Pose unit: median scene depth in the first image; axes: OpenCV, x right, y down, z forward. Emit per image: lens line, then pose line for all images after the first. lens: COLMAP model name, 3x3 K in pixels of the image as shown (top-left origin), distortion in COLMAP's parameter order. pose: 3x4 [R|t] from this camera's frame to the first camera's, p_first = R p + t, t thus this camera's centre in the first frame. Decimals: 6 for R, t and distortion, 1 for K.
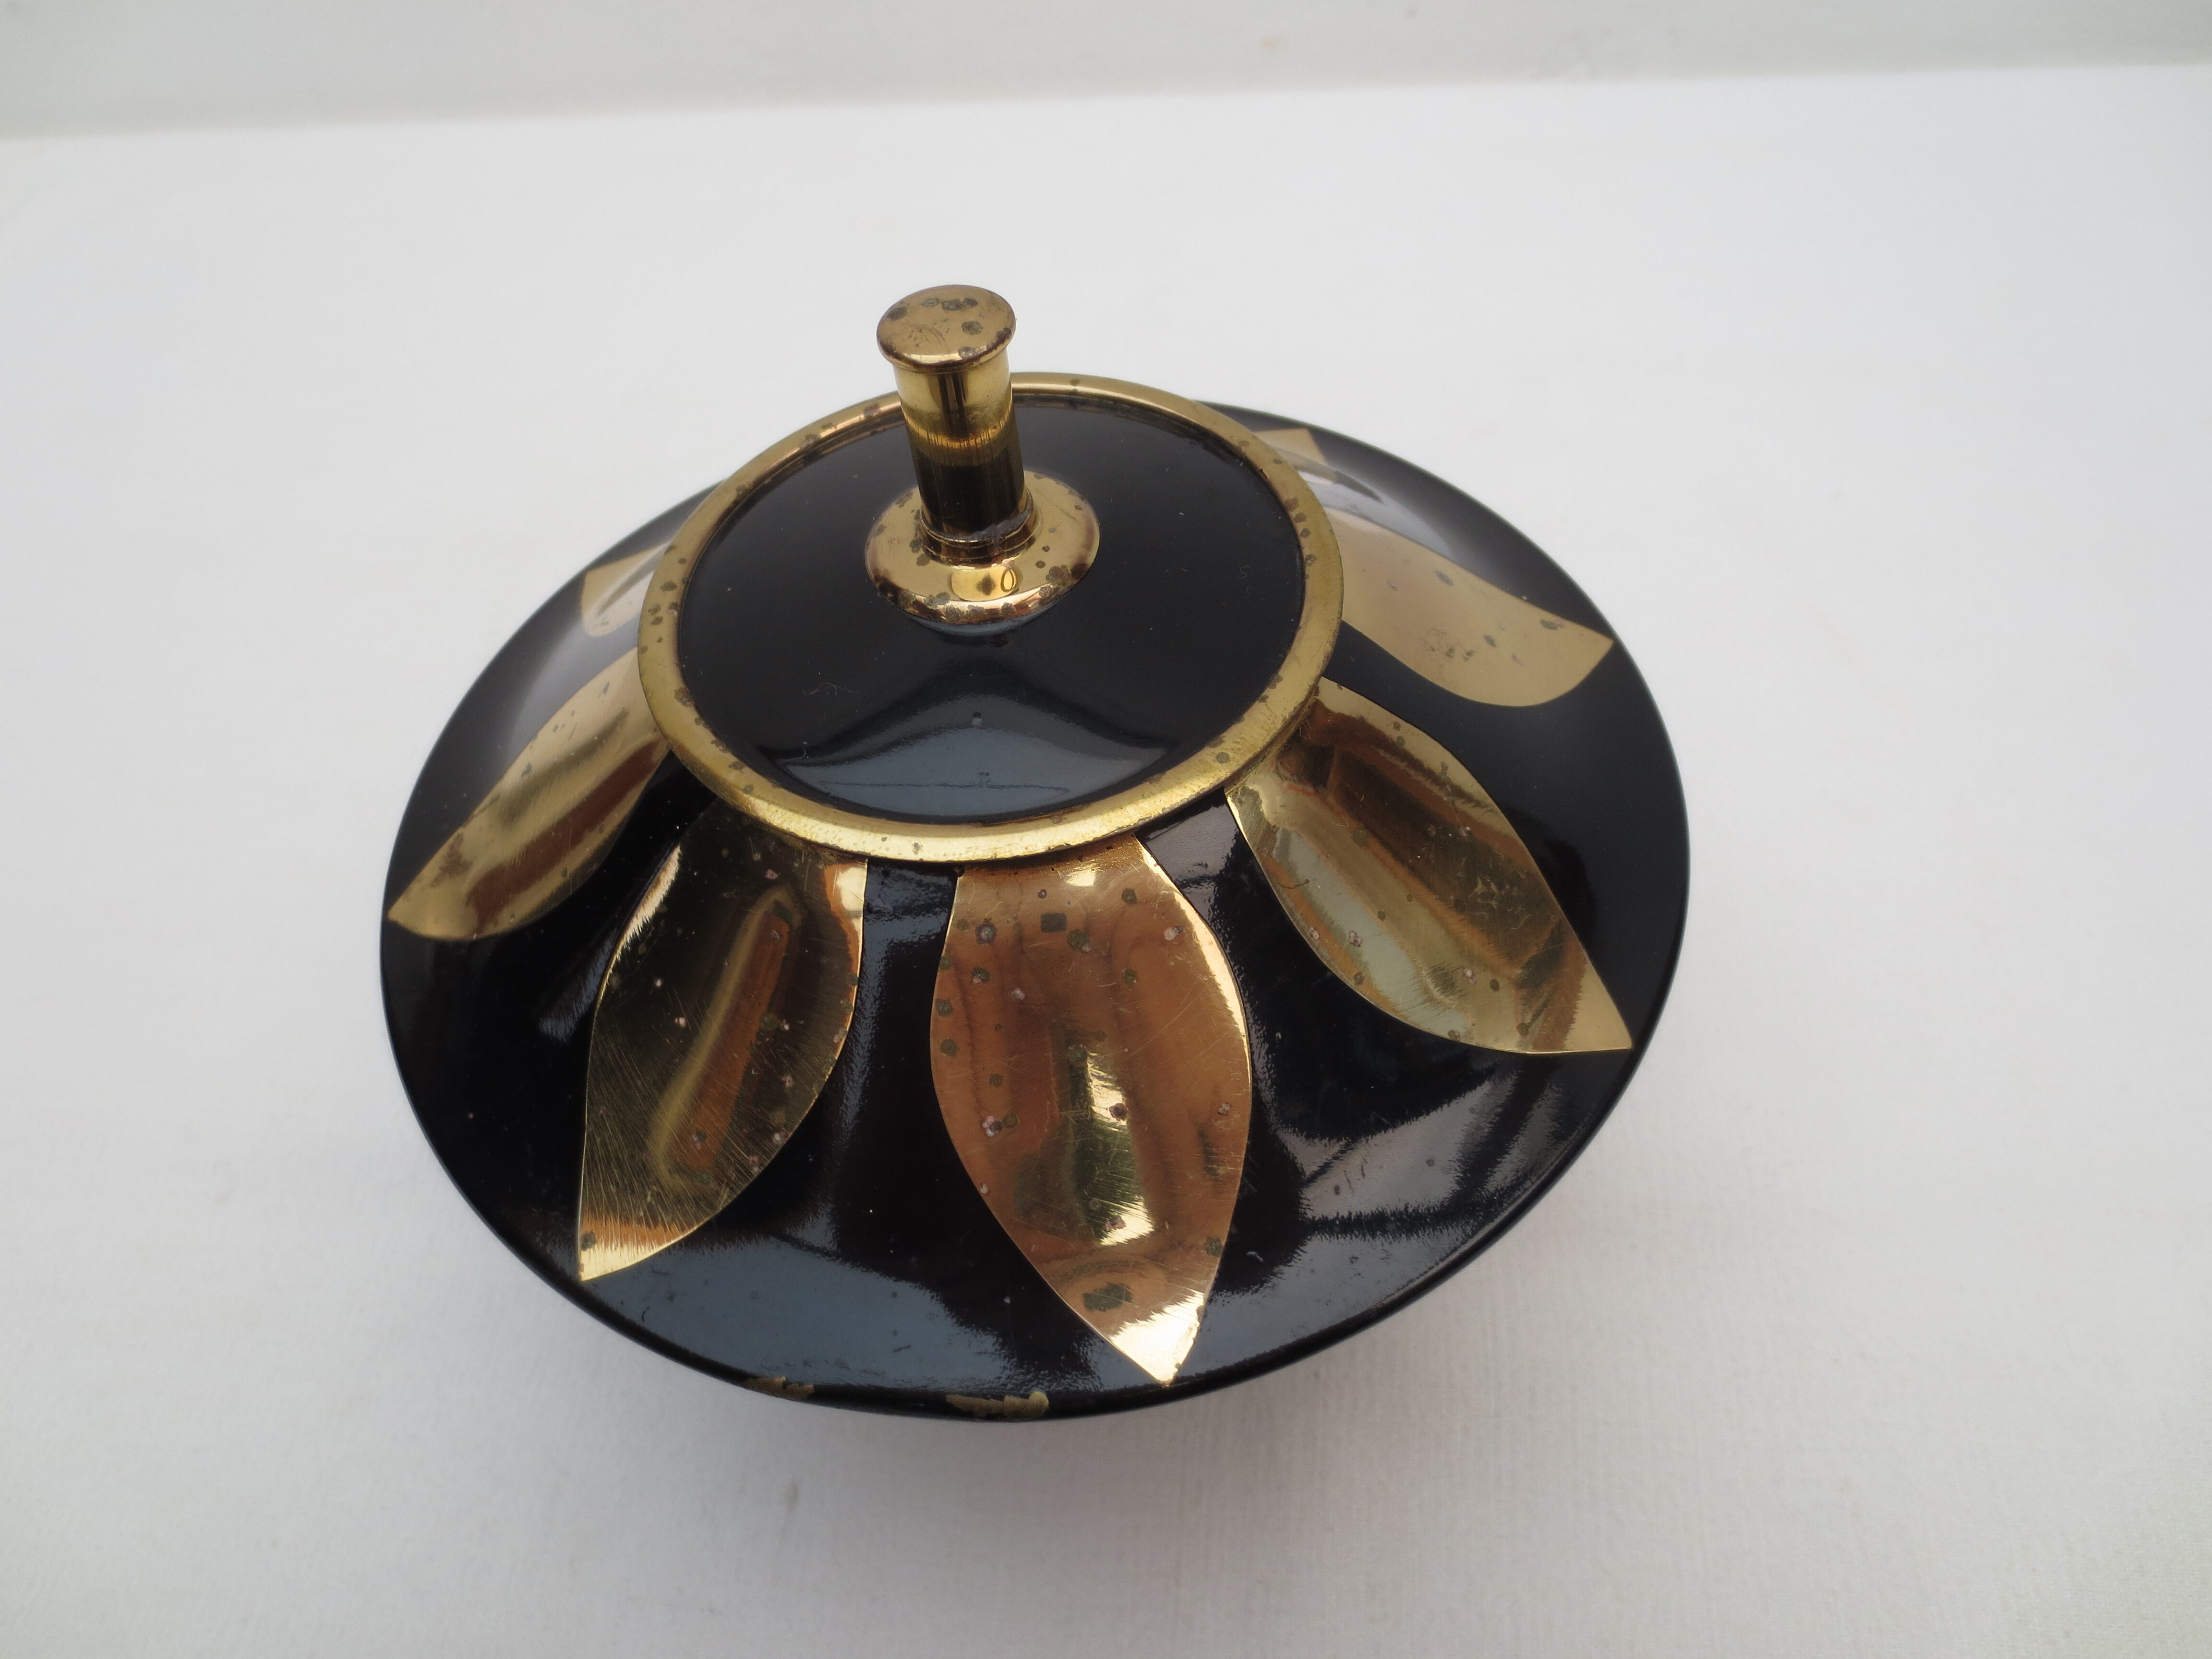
lens RADIAL K [[1583.2, 0, 1081.4], [0, 1583.2, 824.3], [0, 0, 1]] dist [-0.003631, -0.005723]
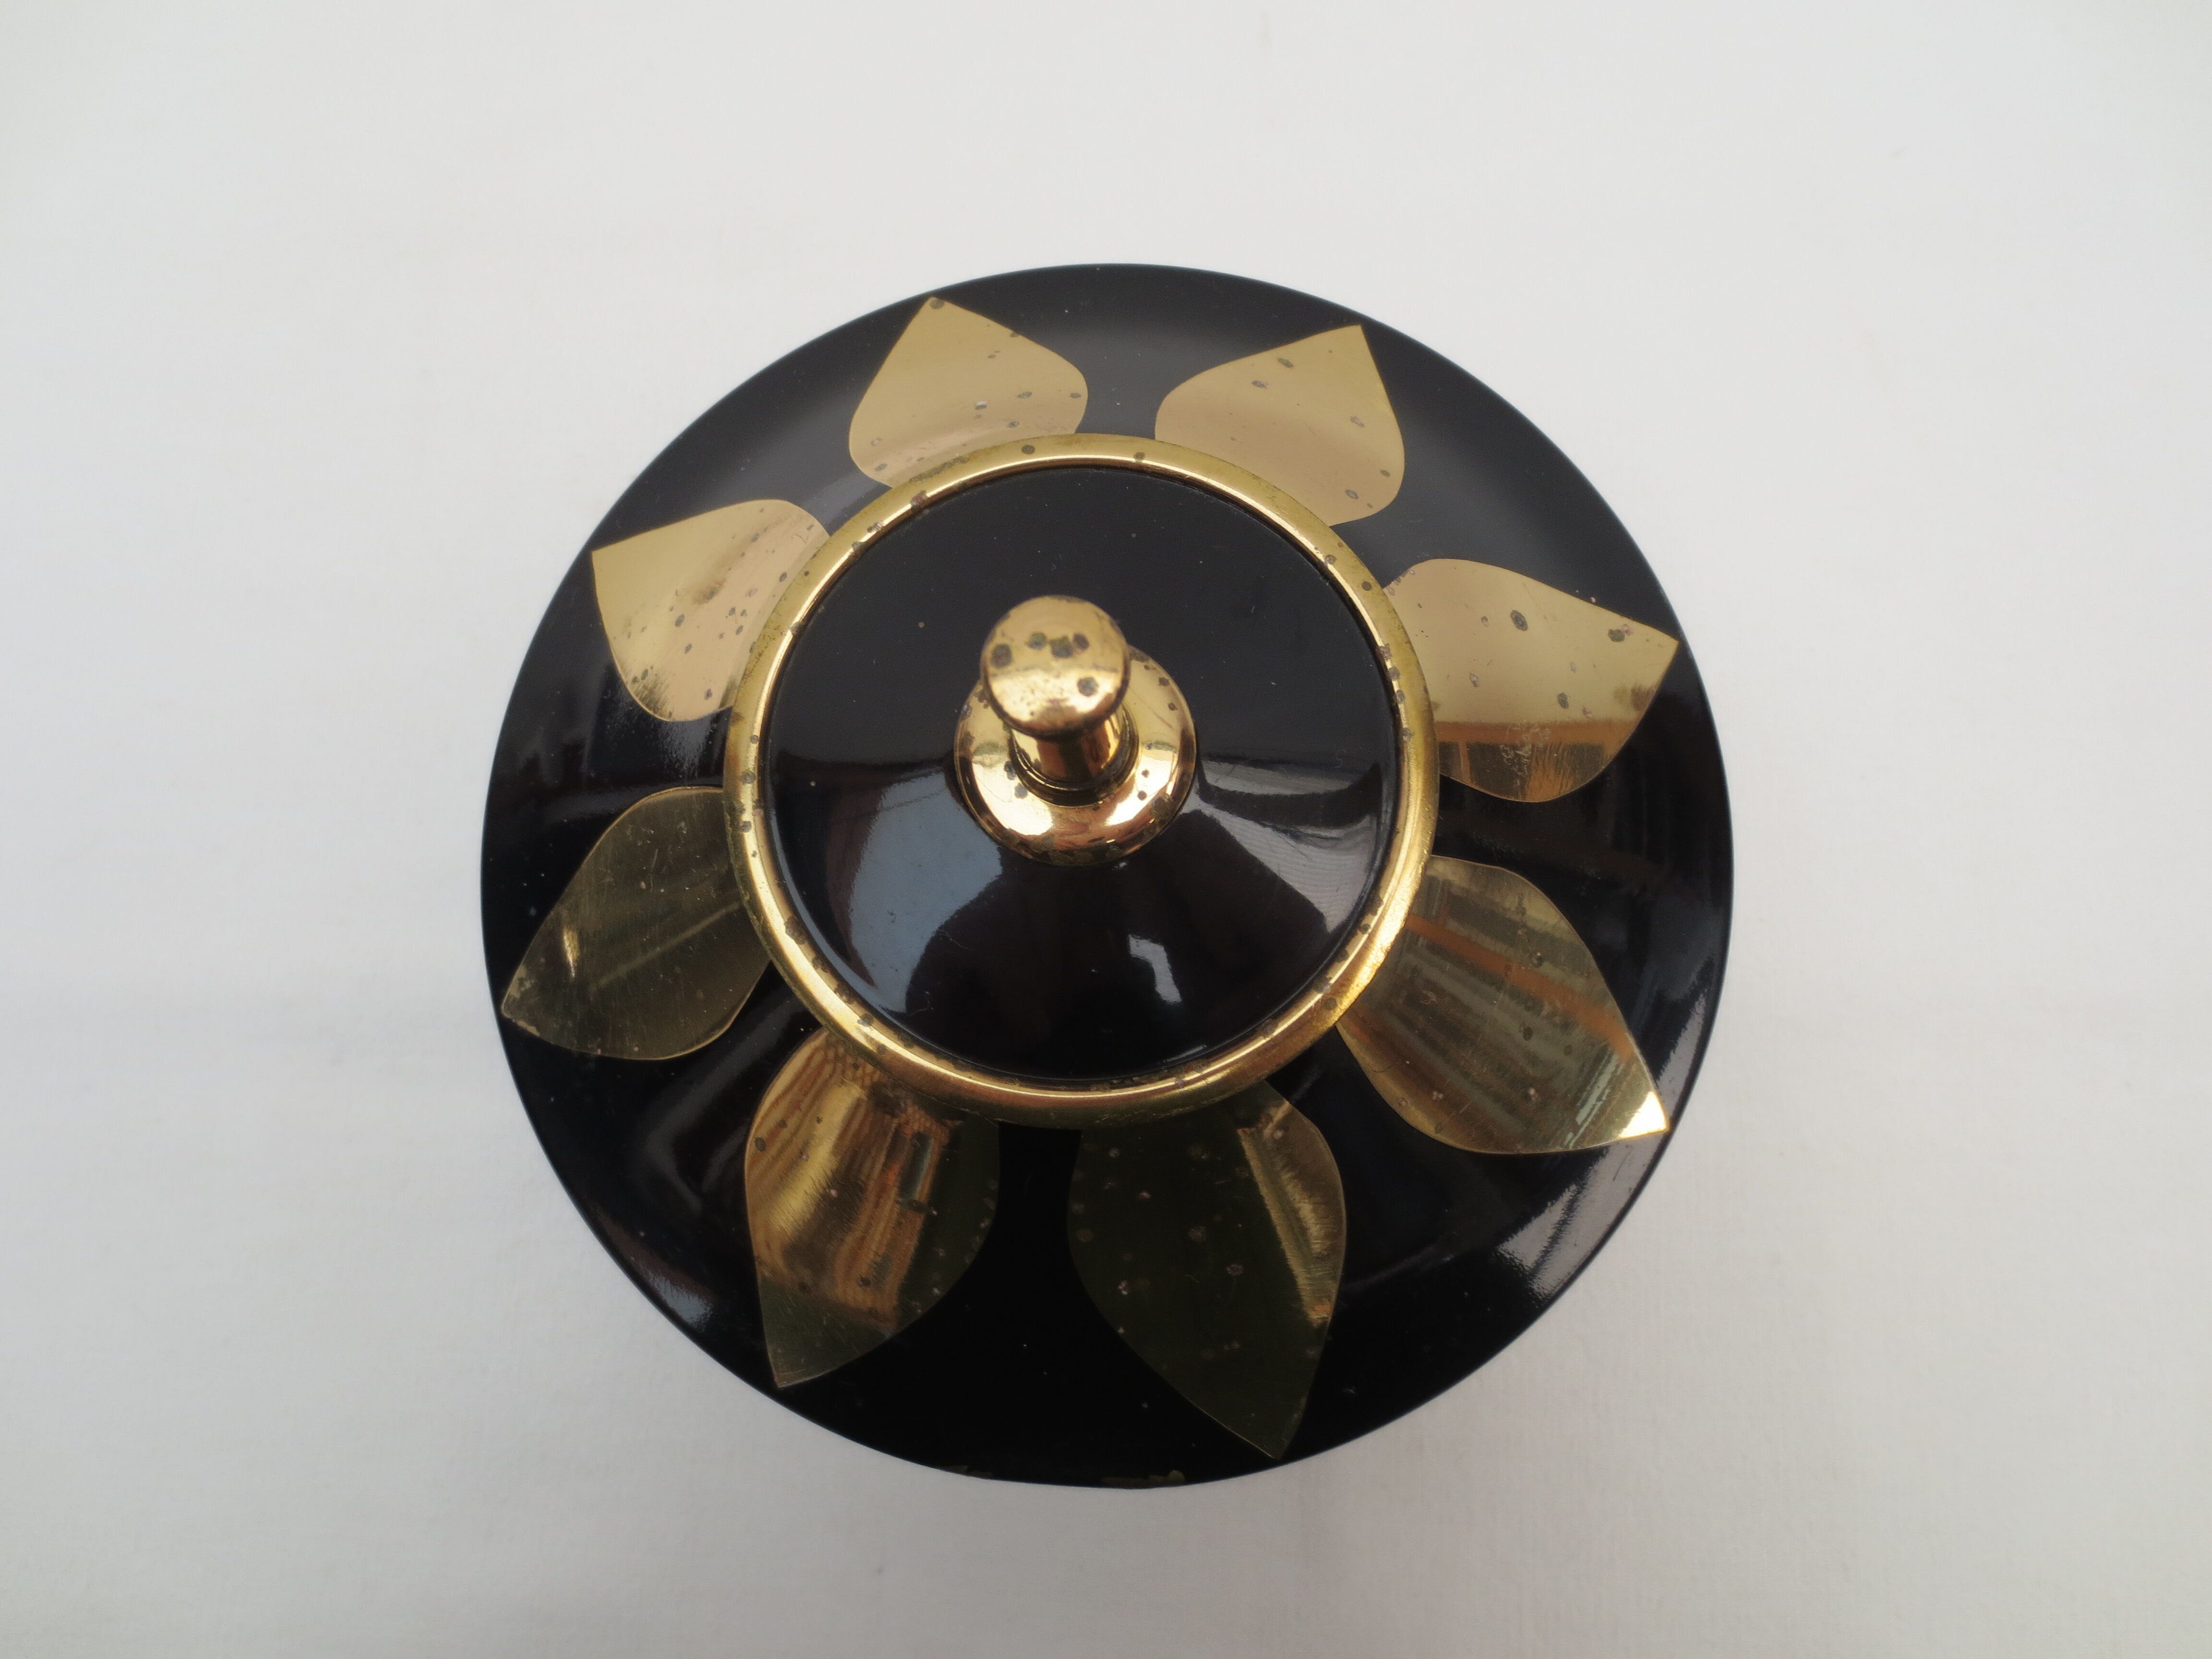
lens RADIAL K [[1570.3, 0, 1106.0], [0, 1570.3, 829.5], [0, 0, 1]] dist [0.002836, 0.002434]
pose [[0.996610, -0.066984, 0.047757, -0.091758], [0.038487, 0.892720, 0.448965, -0.556898], [-0.072707, -0.445605, 0.892272, 0.110624]]
